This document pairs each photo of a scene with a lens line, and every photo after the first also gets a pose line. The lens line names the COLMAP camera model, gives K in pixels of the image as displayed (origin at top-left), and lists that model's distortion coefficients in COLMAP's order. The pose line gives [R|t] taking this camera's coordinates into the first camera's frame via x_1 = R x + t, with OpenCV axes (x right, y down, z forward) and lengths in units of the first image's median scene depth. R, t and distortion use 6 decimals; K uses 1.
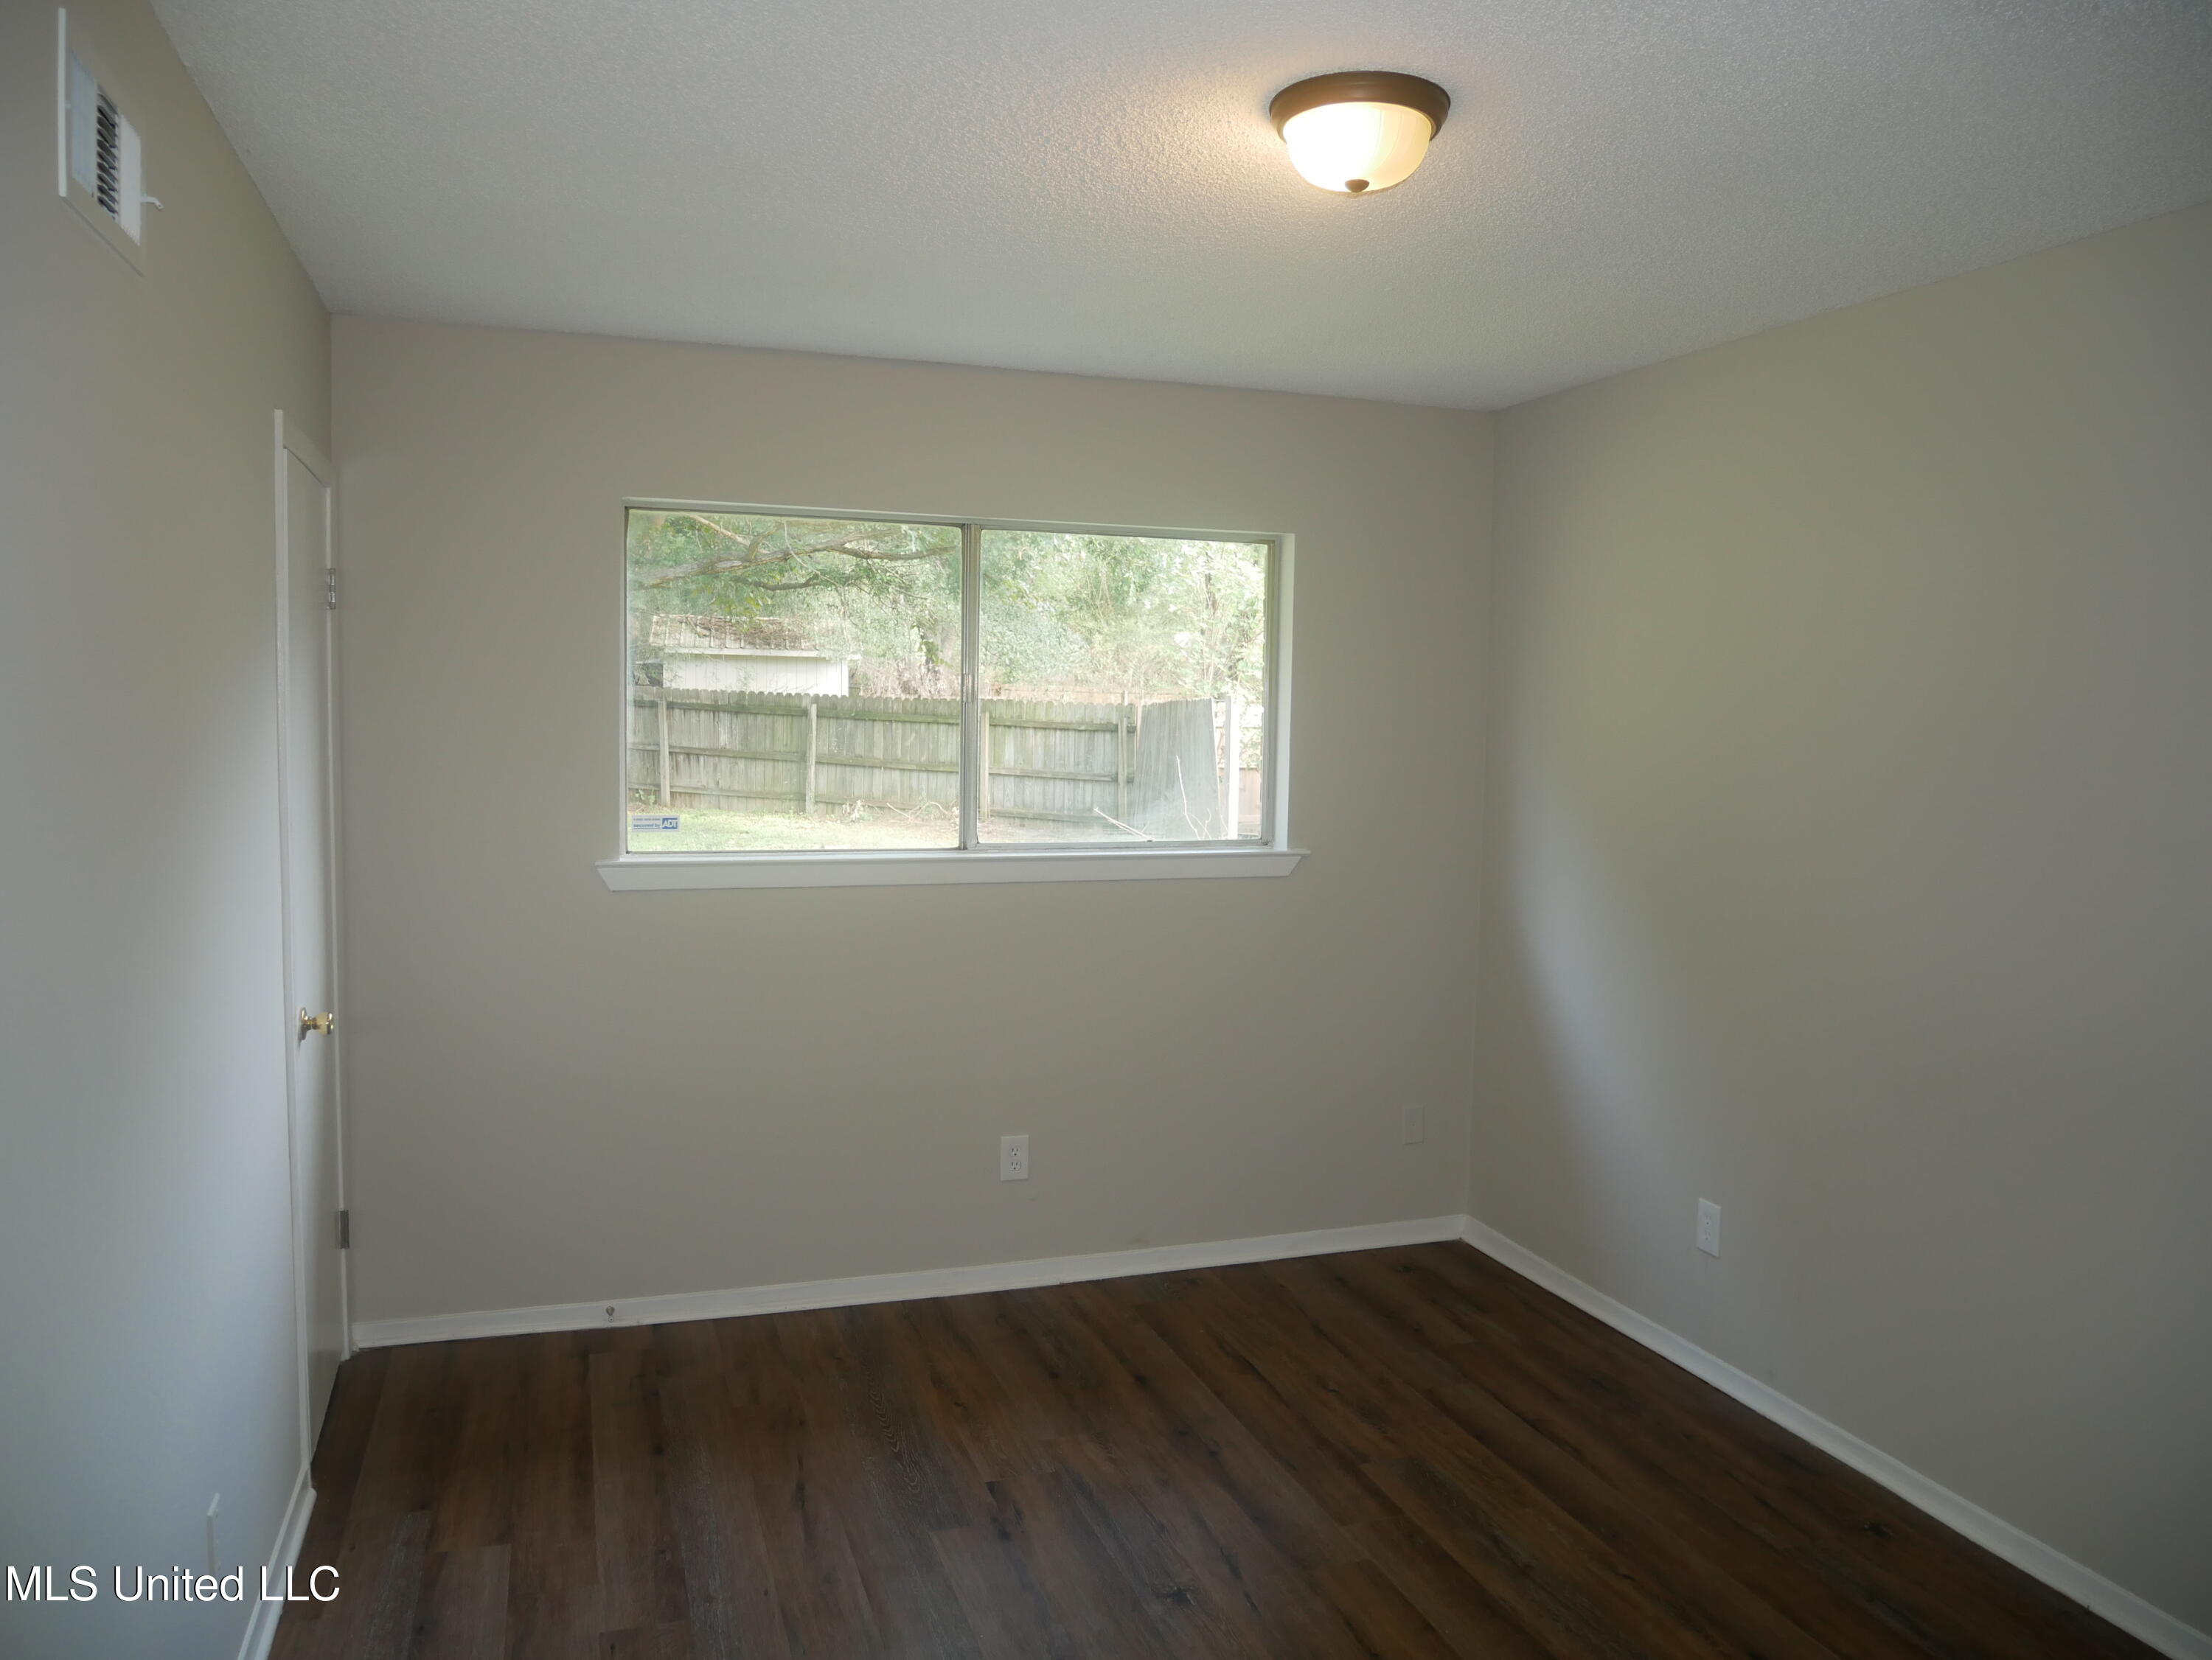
lens RADIAL K [[1588.3, 0, 1105.2], [0, 1588.3, 833.2], [0, 0, 1]] dist [-0.074357, 0.030030]
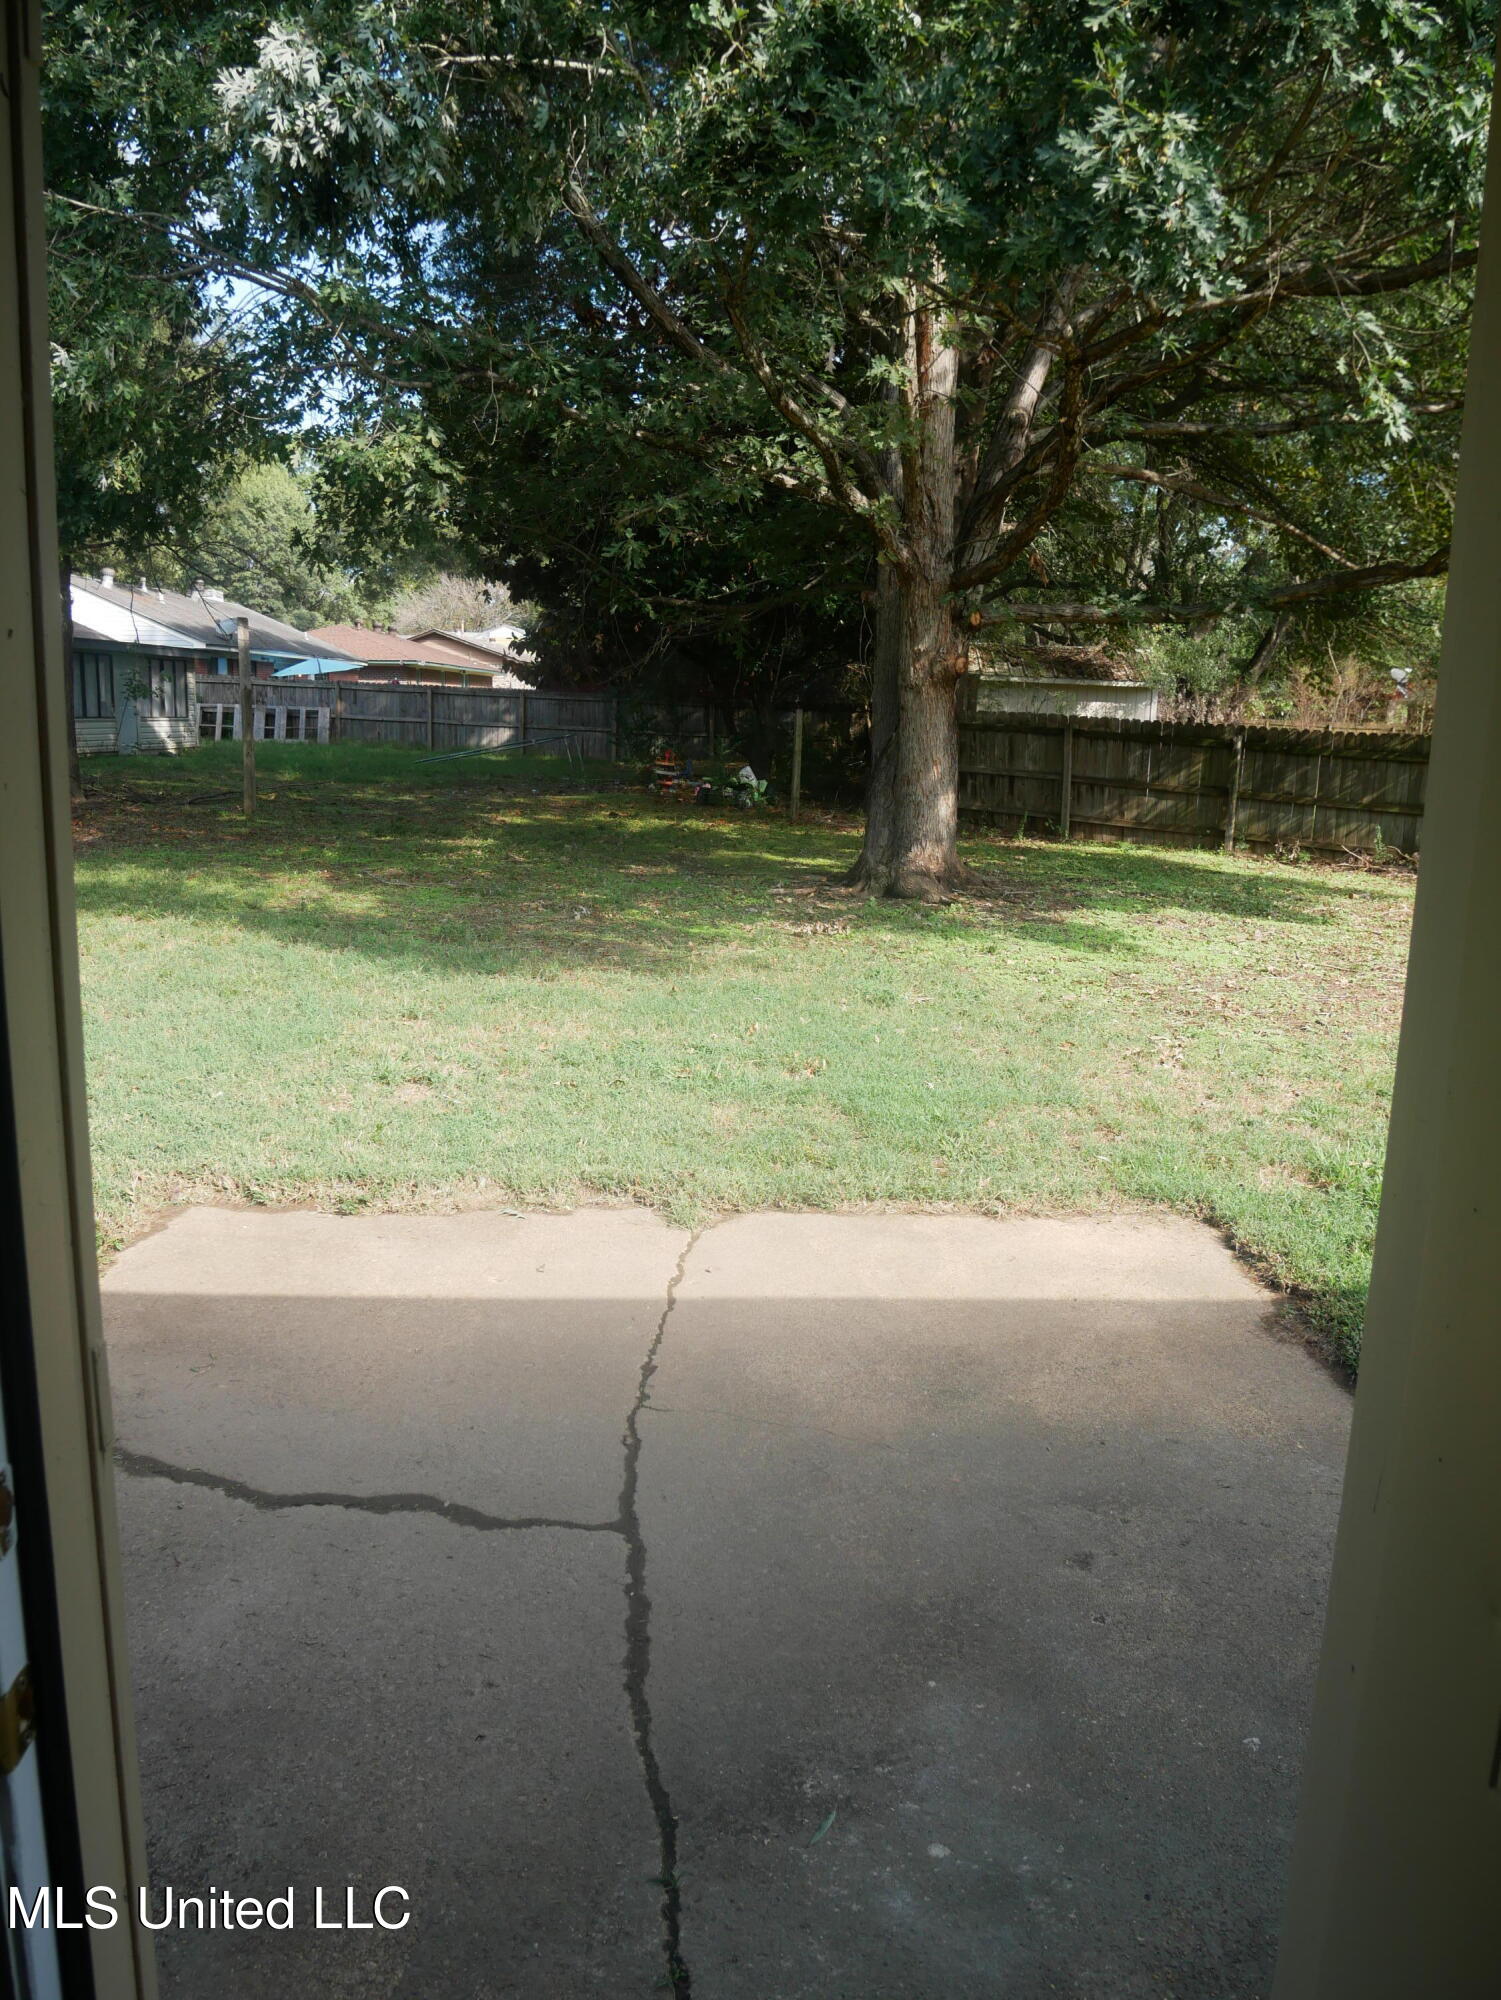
lens RADIAL K [[1436.3, 0, 748.9], [0, 1436.3, 1003.3], [0, 0, 1]] dist [-0.074357, 0.030030]
pose [[0.956420, 0.068166, -0.283925, -0.227574], [-0.038325, 0.993262, 0.109368, -0.004648], [0.289467, -0.093720, 0.952589, 0.092552]]
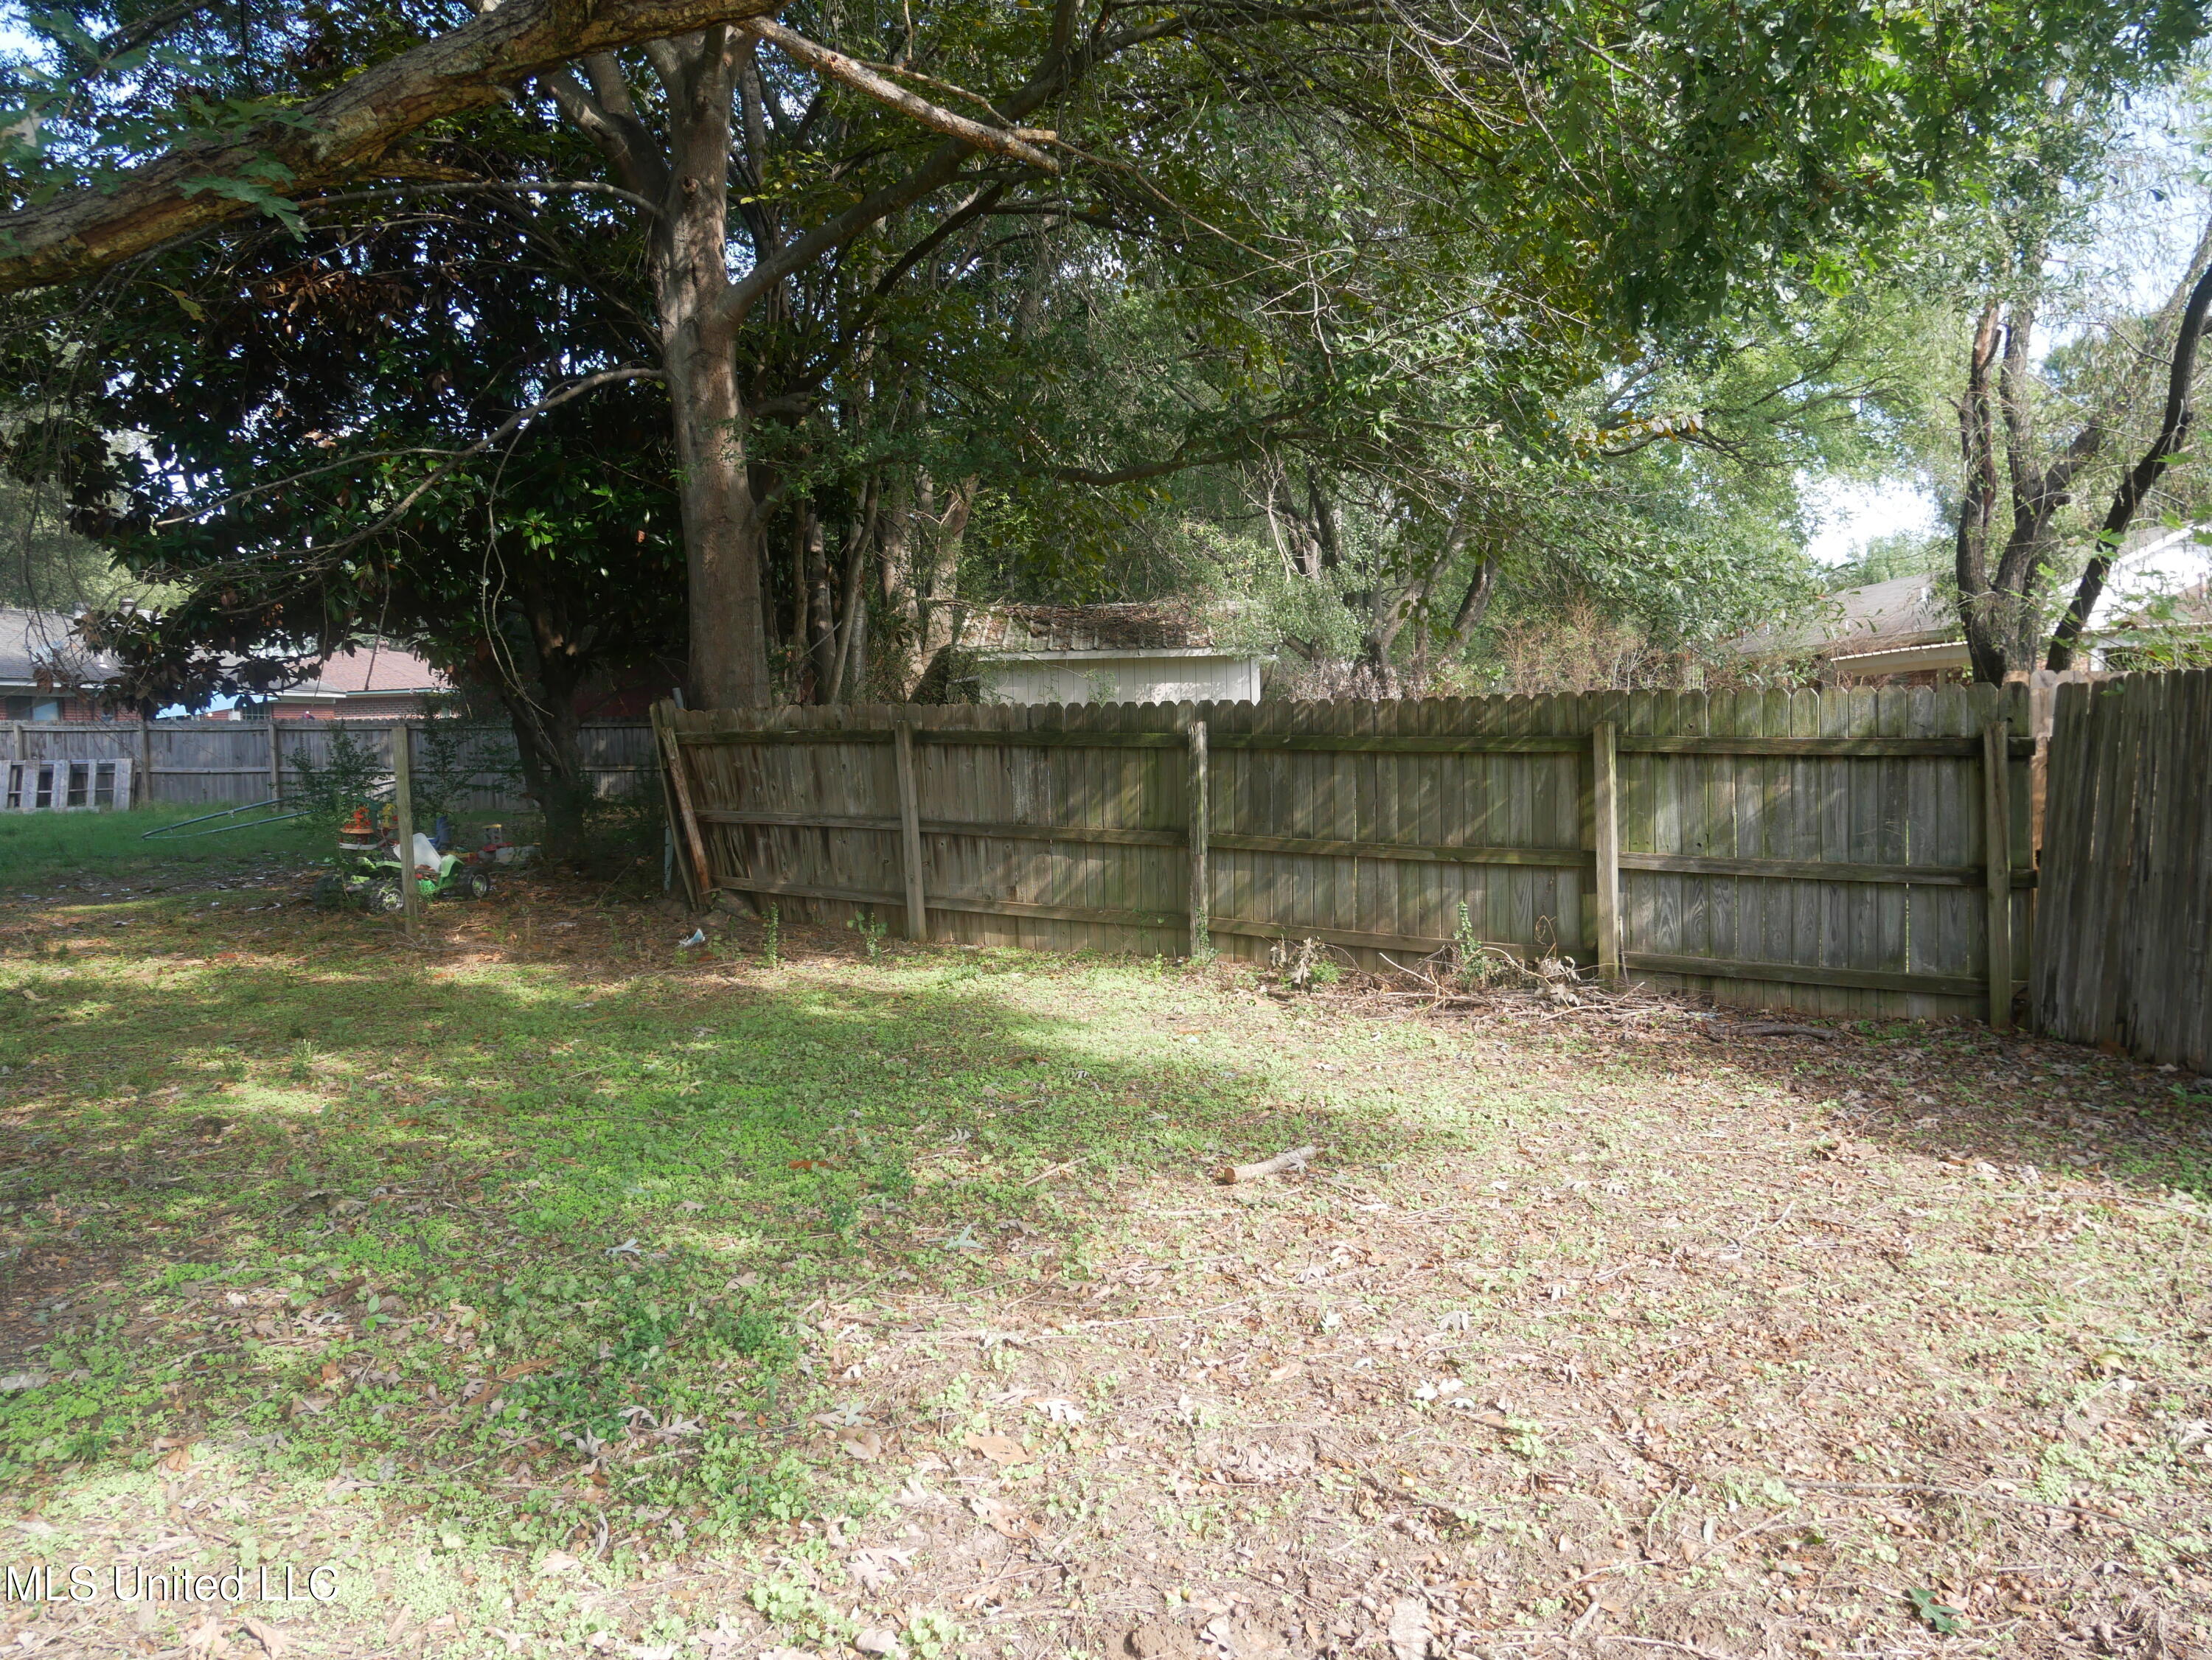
lens RADIAL K [[1588.3, 0, 1106.9], [0, 1588.3, 823.3], [0, 0, 1]] dist [-0.074357, 0.030030]
pose [[0.968330, -0.031181, -0.247718, -0.103077], [0.025136, 0.999305, -0.027529, -0.042979], [0.248404, 0.020431, 0.968441, 0.580946]]
